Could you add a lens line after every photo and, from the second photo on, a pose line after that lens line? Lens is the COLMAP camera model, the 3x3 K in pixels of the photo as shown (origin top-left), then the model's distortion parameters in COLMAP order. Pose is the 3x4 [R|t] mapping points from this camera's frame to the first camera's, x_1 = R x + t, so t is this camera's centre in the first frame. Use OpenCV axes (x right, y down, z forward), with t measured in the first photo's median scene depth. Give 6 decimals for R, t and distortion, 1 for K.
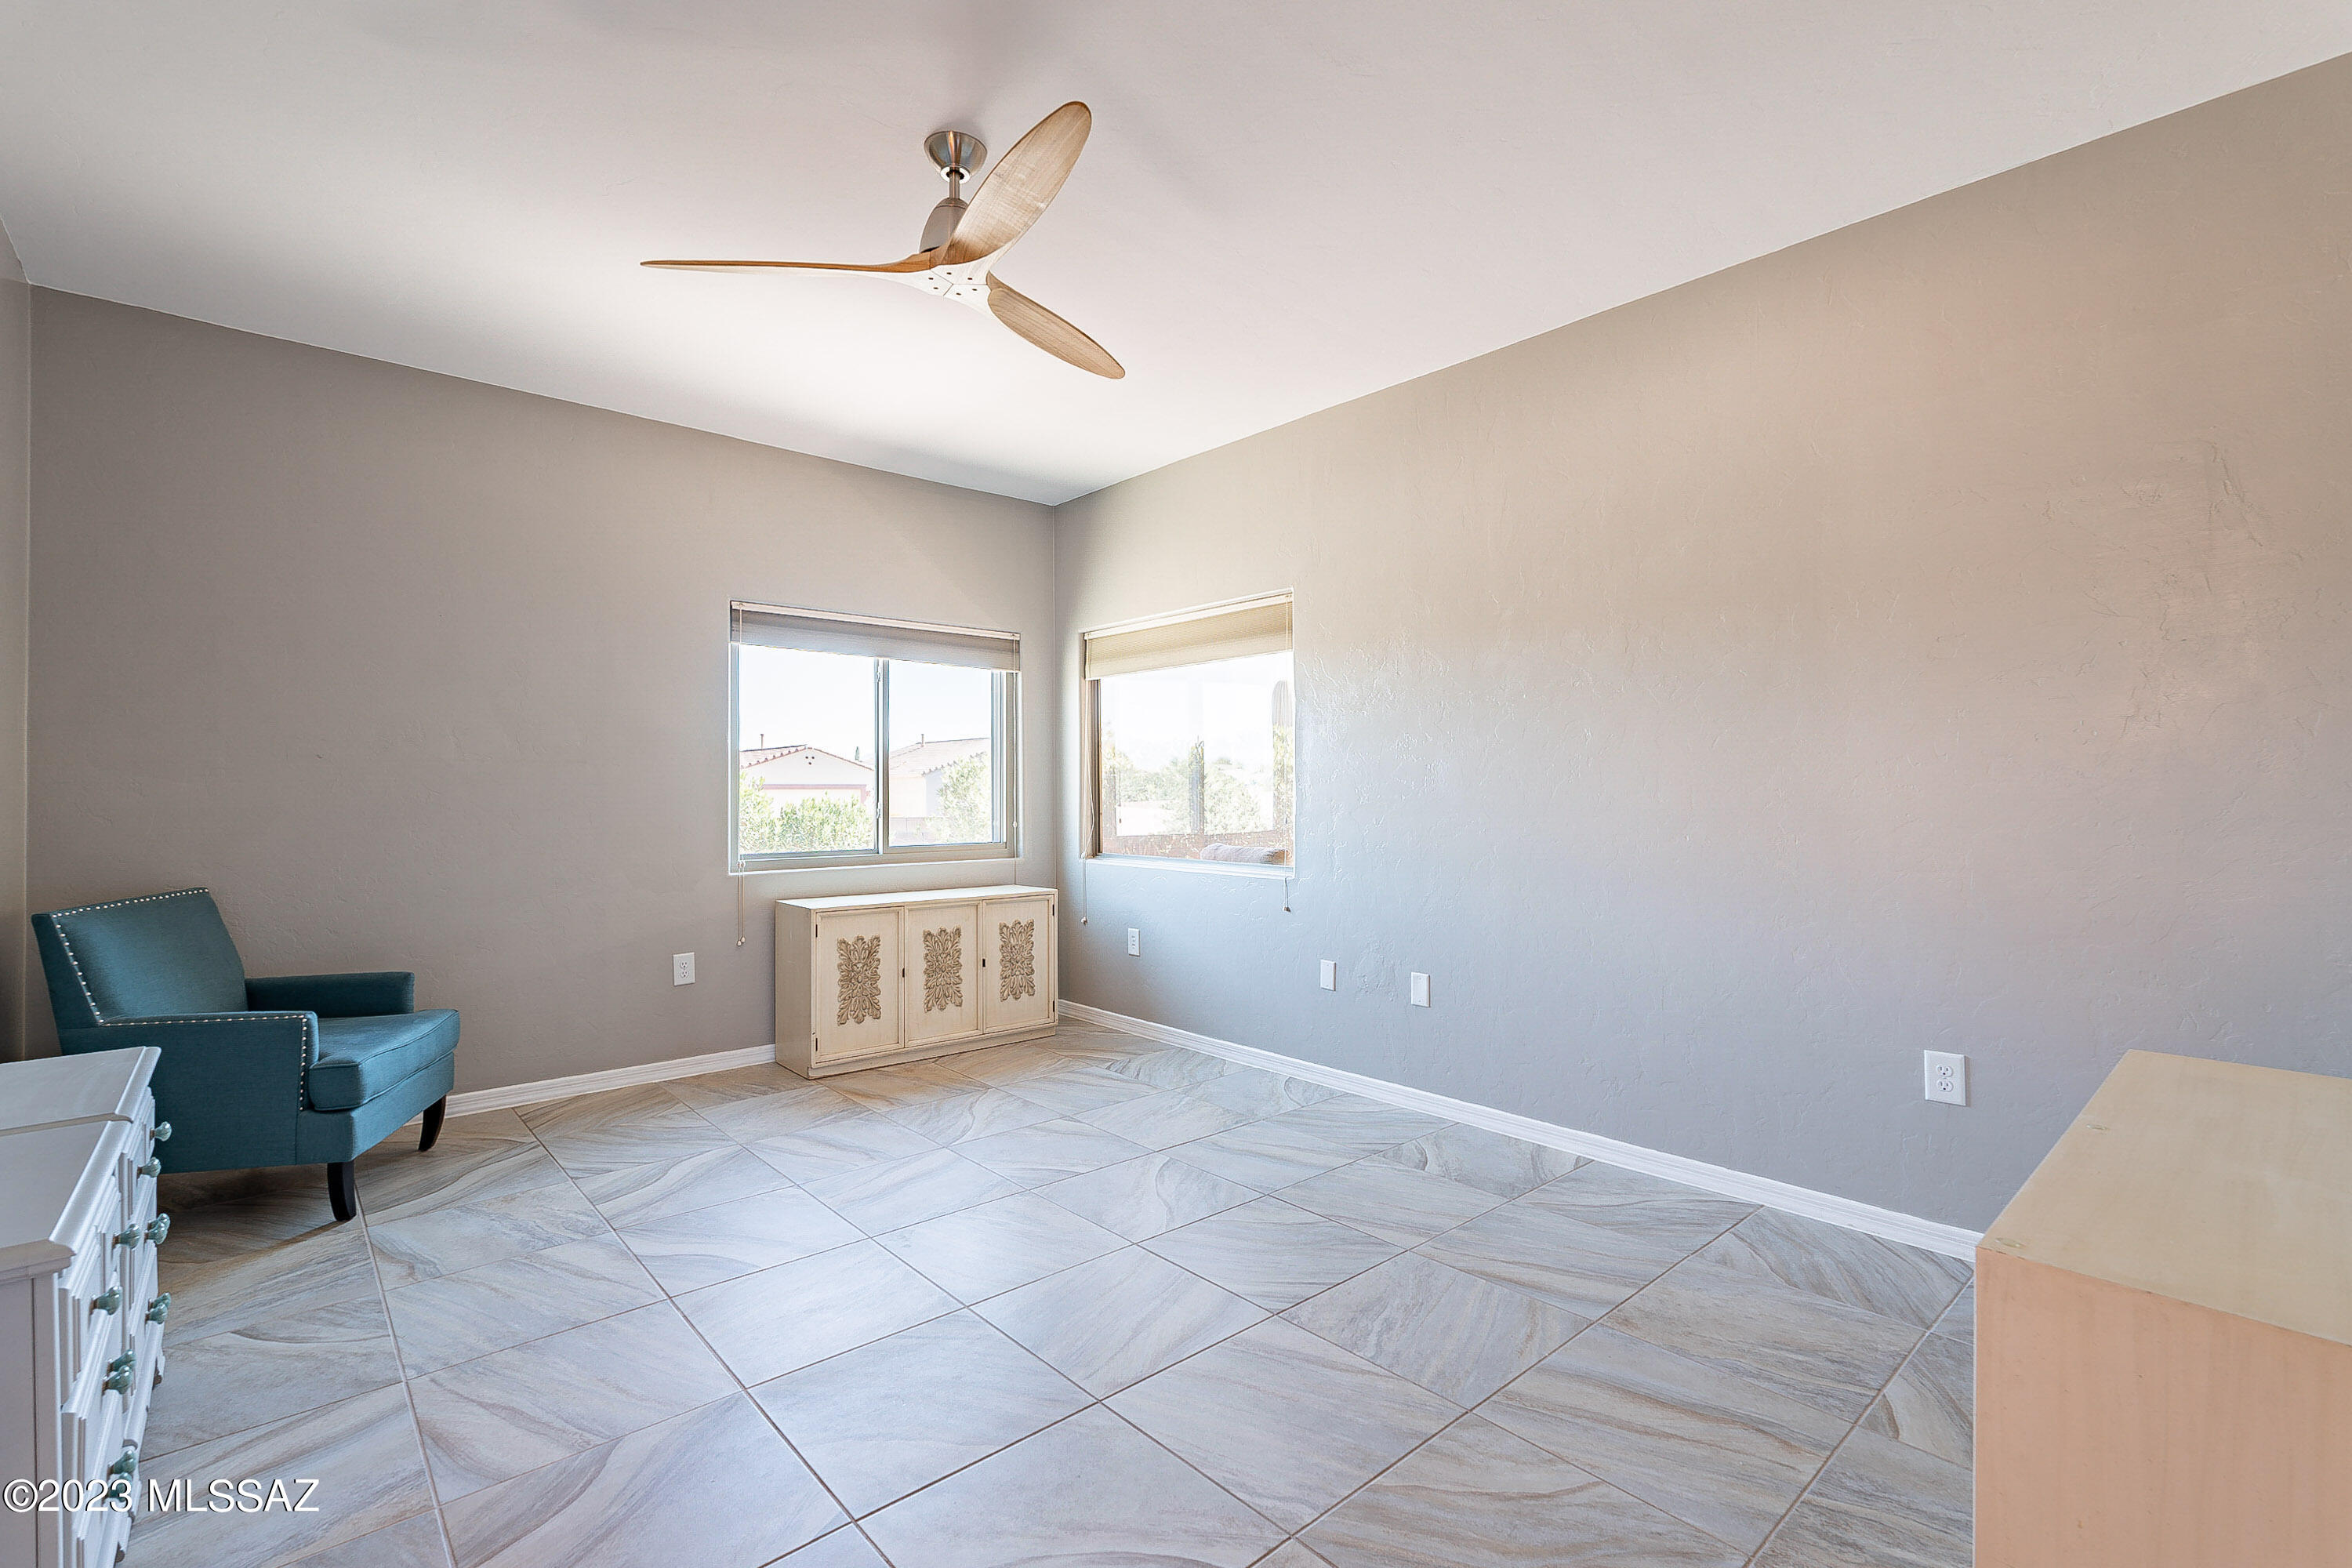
lens RADIAL K [[1043.9, 0, 1174.6], [0, 1043.9, 778.9], [0, 0, 1]] dist [-0.002064, -0.000318]
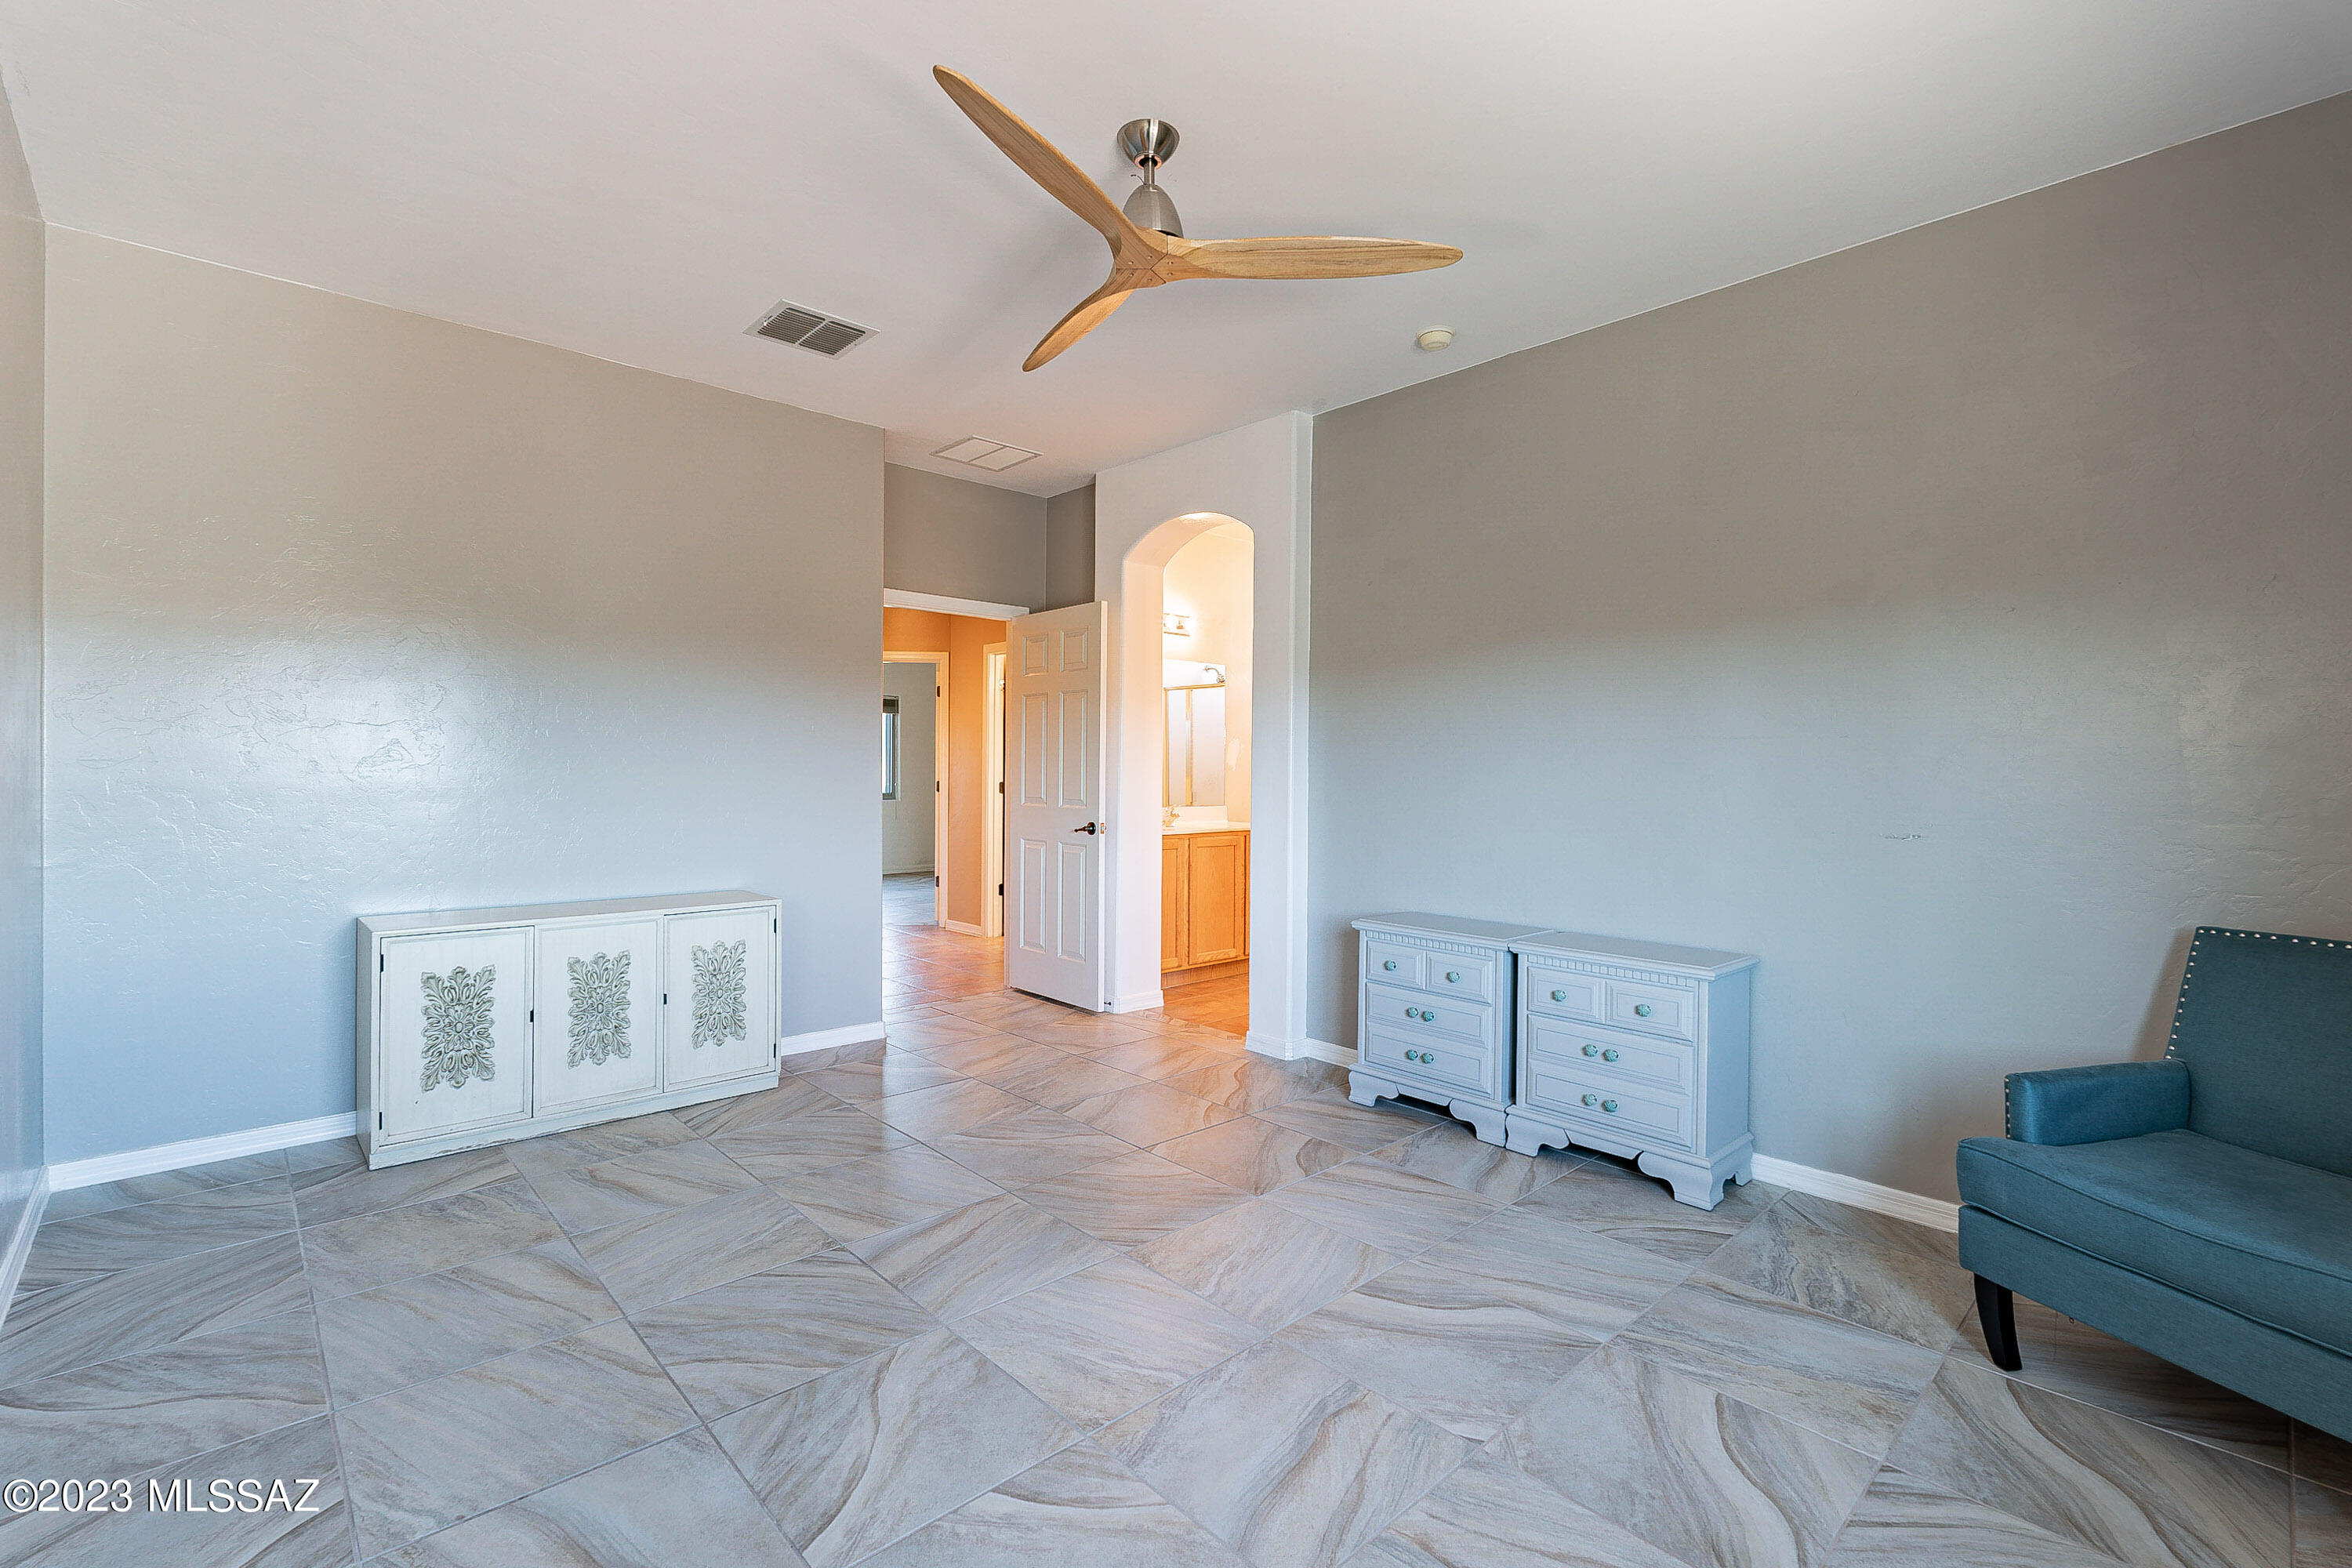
lens RADIAL K [[1043.9, 0, 1174.6], [0, 1043.9, 778.9], [0, 0, 1]] dist [-0.002064, -0.000318]
pose [[-0.999741, -0.006373, -0.021858, -0.212364], [-0.006350, 0.999979, -0.001124, 0.012329], [0.021865, -0.000985, -0.999760, 1.955061]]
